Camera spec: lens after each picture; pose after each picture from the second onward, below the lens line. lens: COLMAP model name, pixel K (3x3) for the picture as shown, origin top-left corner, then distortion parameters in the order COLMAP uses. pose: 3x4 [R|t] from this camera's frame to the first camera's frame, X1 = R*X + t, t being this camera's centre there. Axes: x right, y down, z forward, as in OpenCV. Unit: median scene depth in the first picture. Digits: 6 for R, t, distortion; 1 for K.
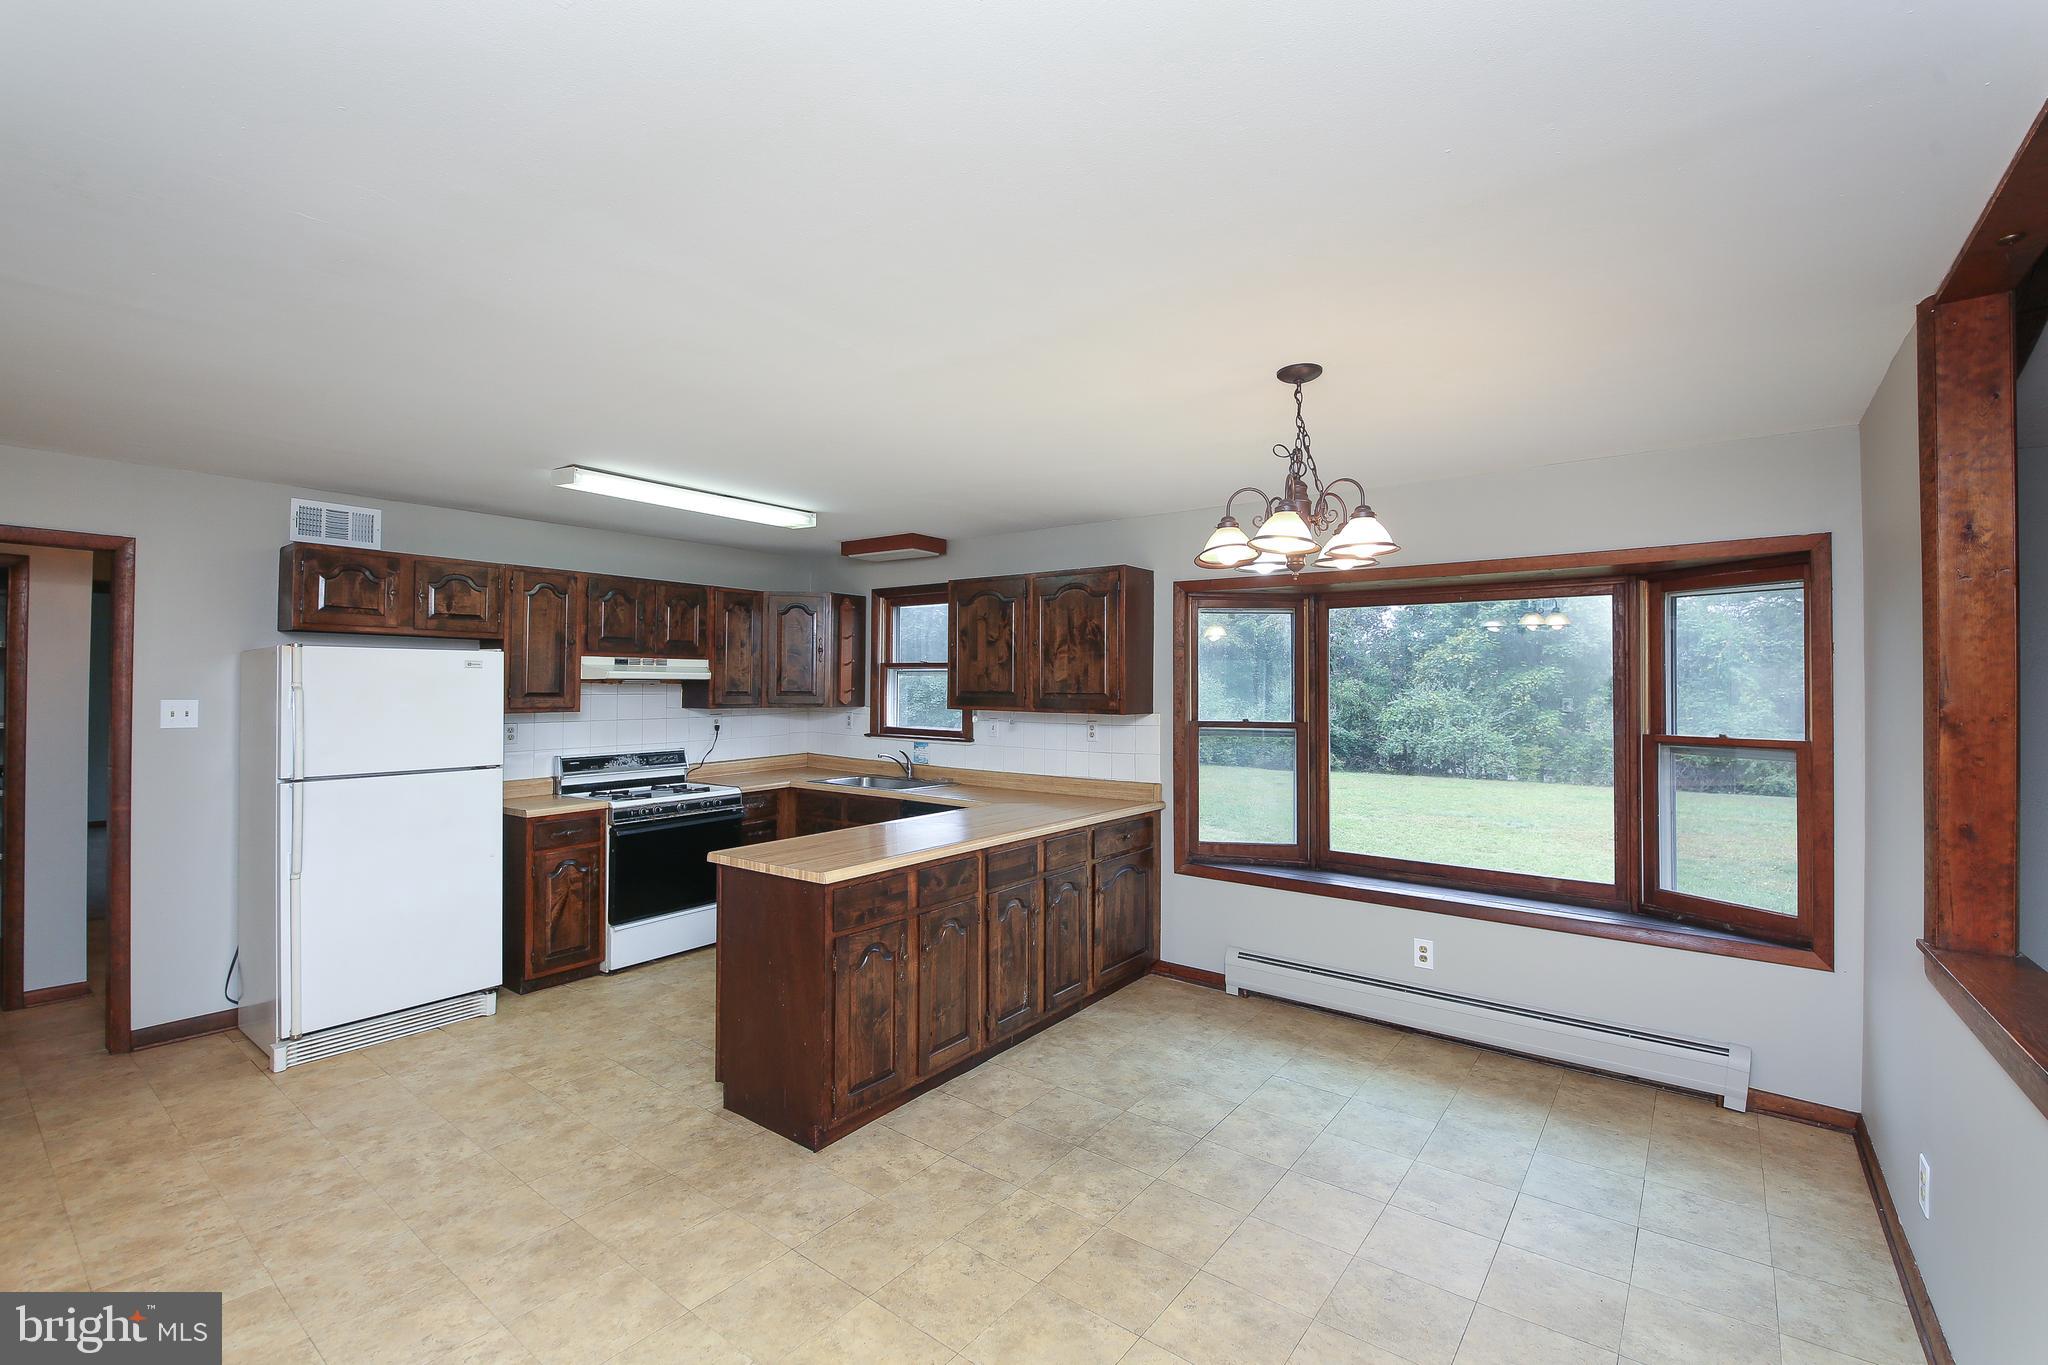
lens RADIAL K [[864.4, 0, 1024.0], [0, 864.4, 682.5], [0, 0, 1]] dist [0.045229, -0.039845]
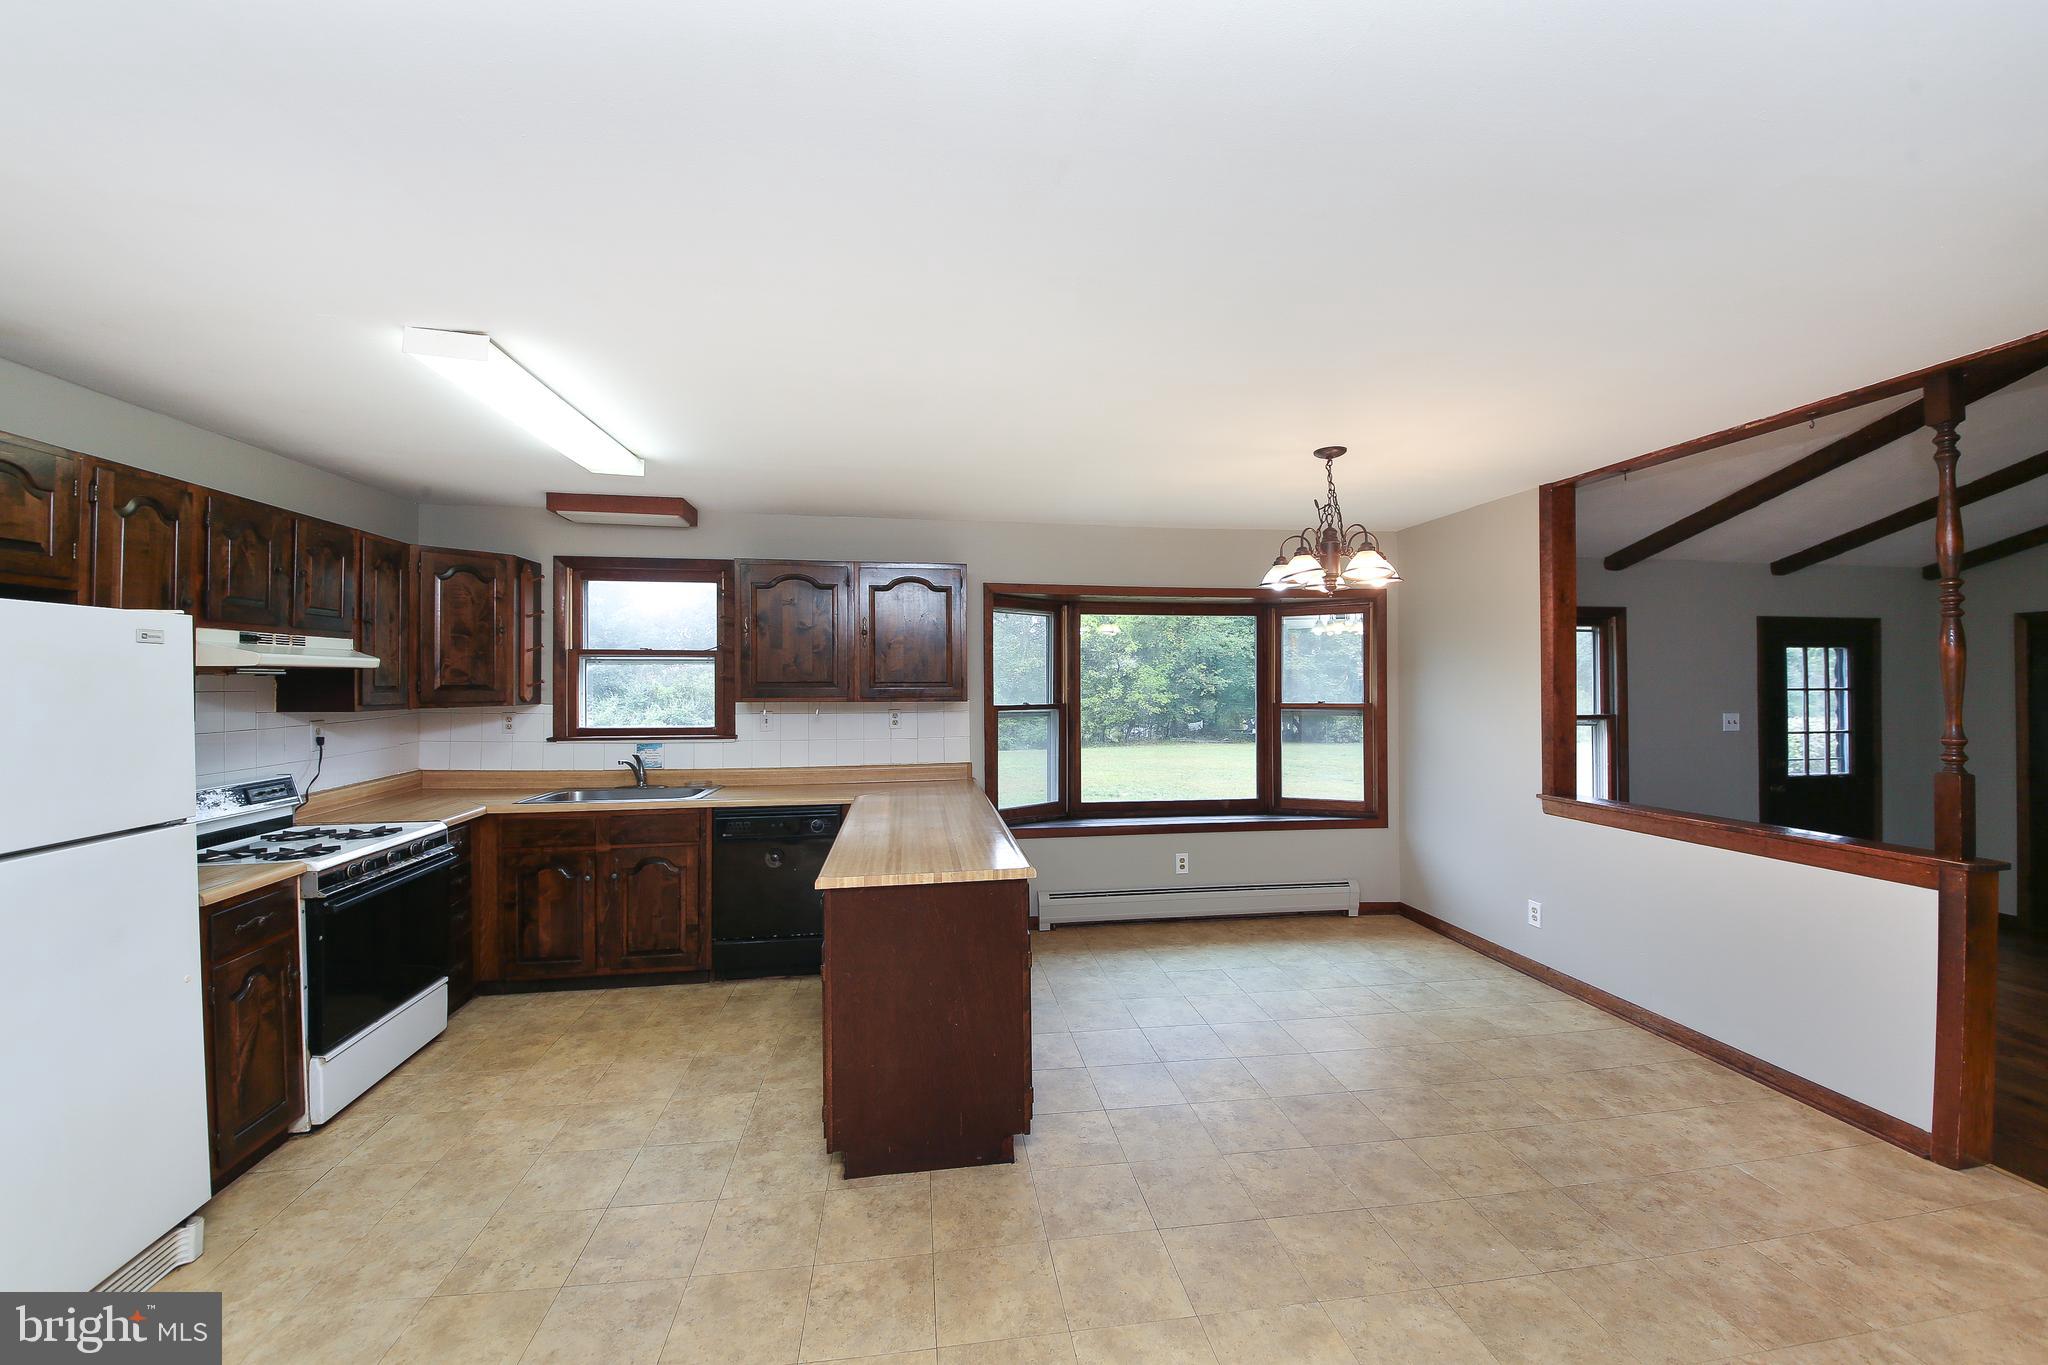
lens RADIAL K [[789.0, 0, 1005.5], [0, 789.0, 682.1], [0, 0, 1]] dist [0.040832, -0.033240]
pose [[0.706534, -0.007806, 0.707636, -0.548078], [0.003615, 0.999966, 0.007421, 0.005726], [-0.707670, -0.002685, 0.706538, 0.252905]]
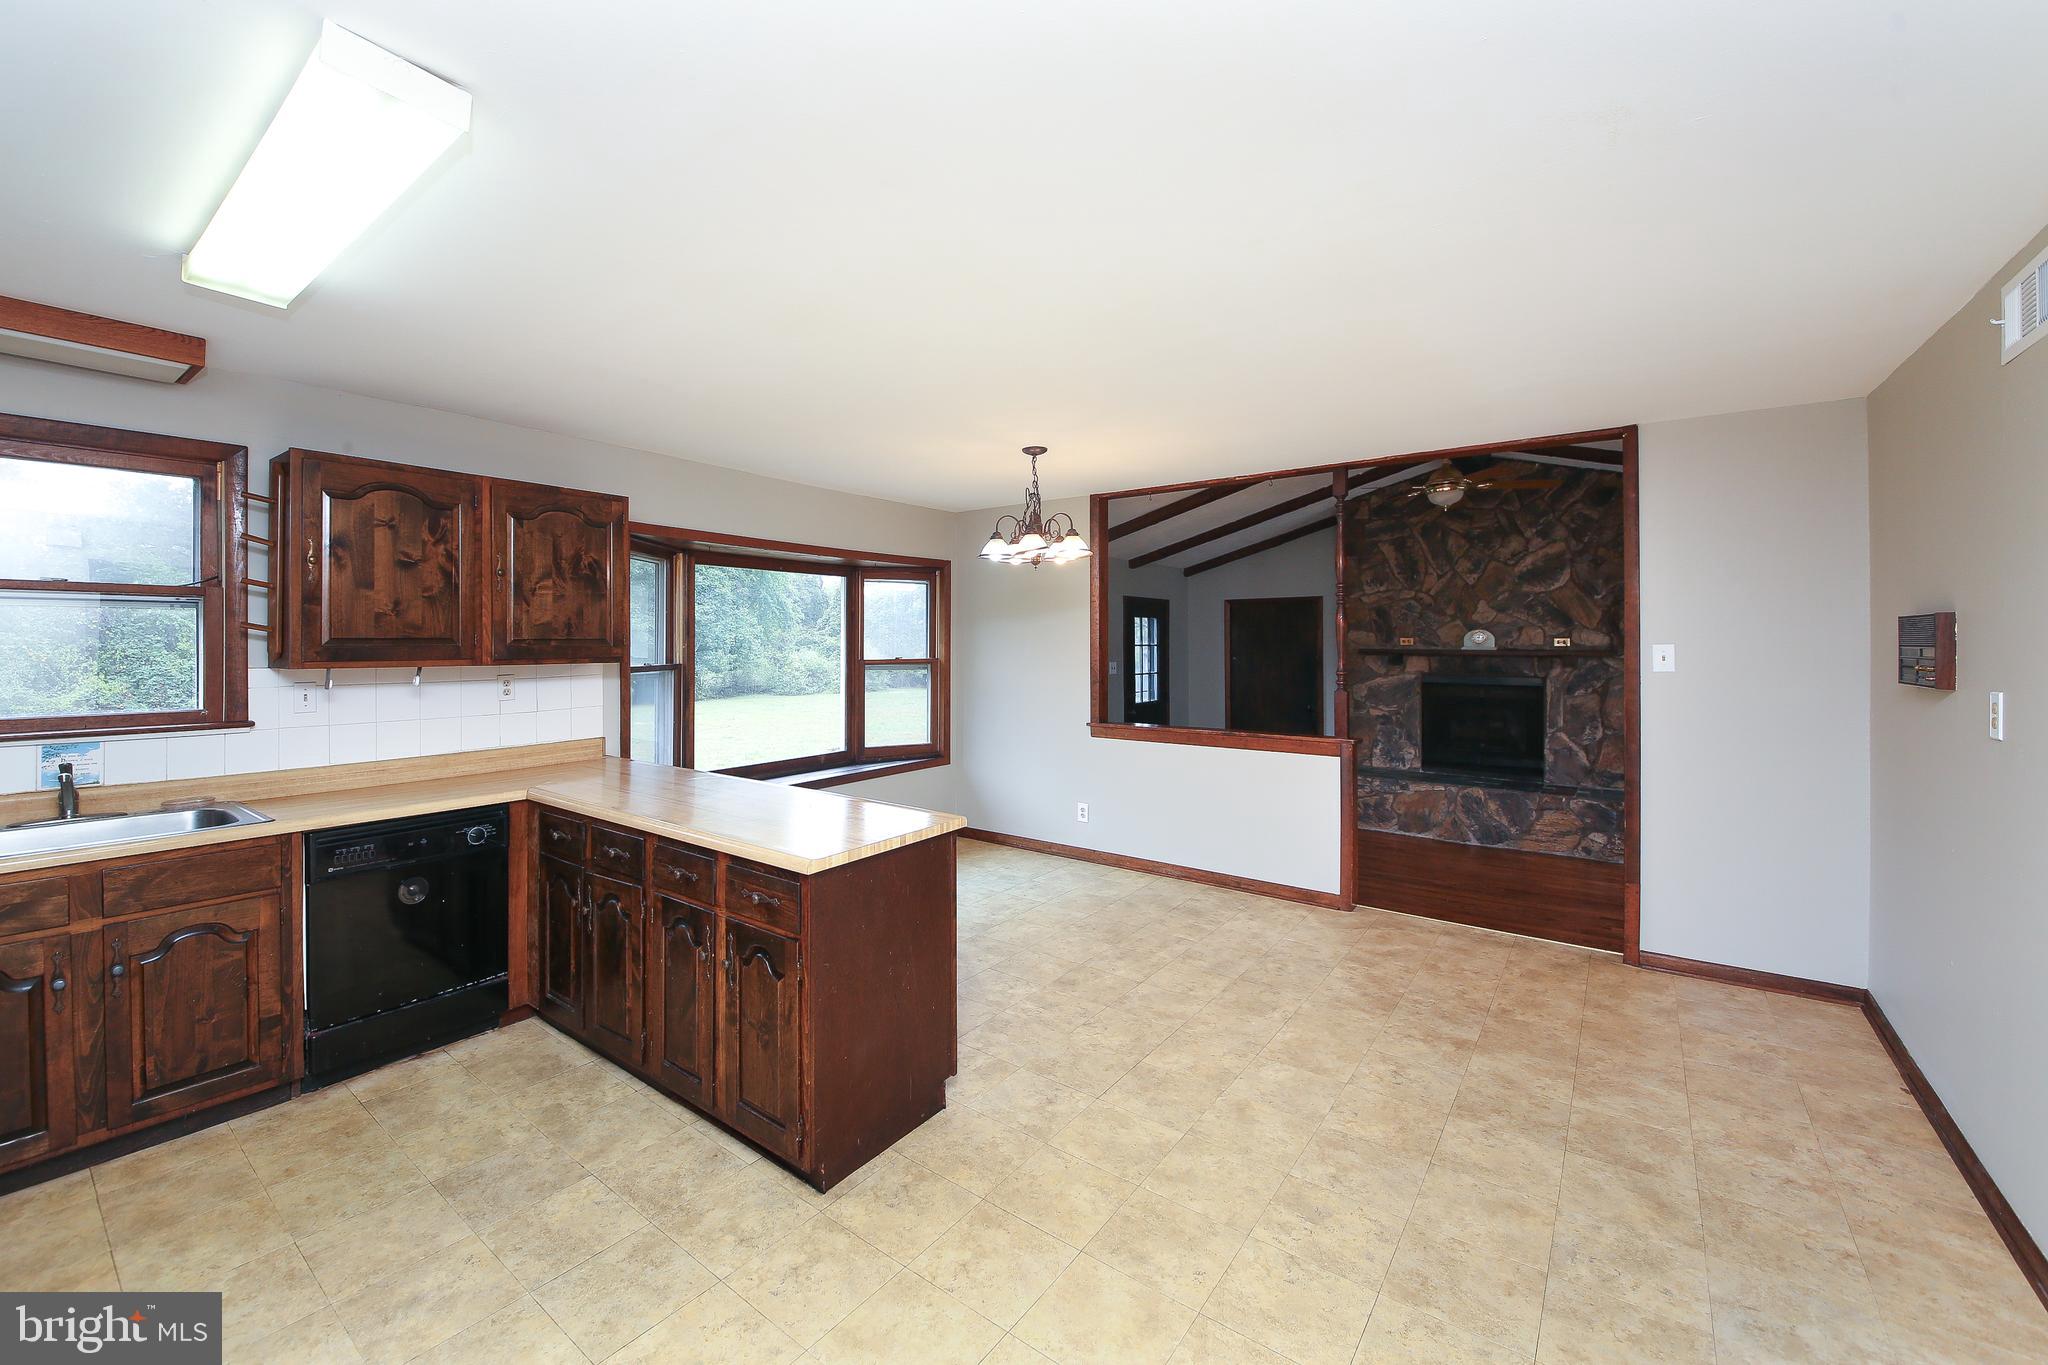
lens RADIAL K [[833.7, 0, 953.2], [0, 833.7, 641.1], [0, 0, 1]] dist [0.030386, -0.022641]
pose [[0.025492, -0.008612, 0.999638, -0.751339], [-0.005499, 0.999947, 0.008755, 0.005860], [-0.999660, -0.005720, 0.025444, 0.621956]]
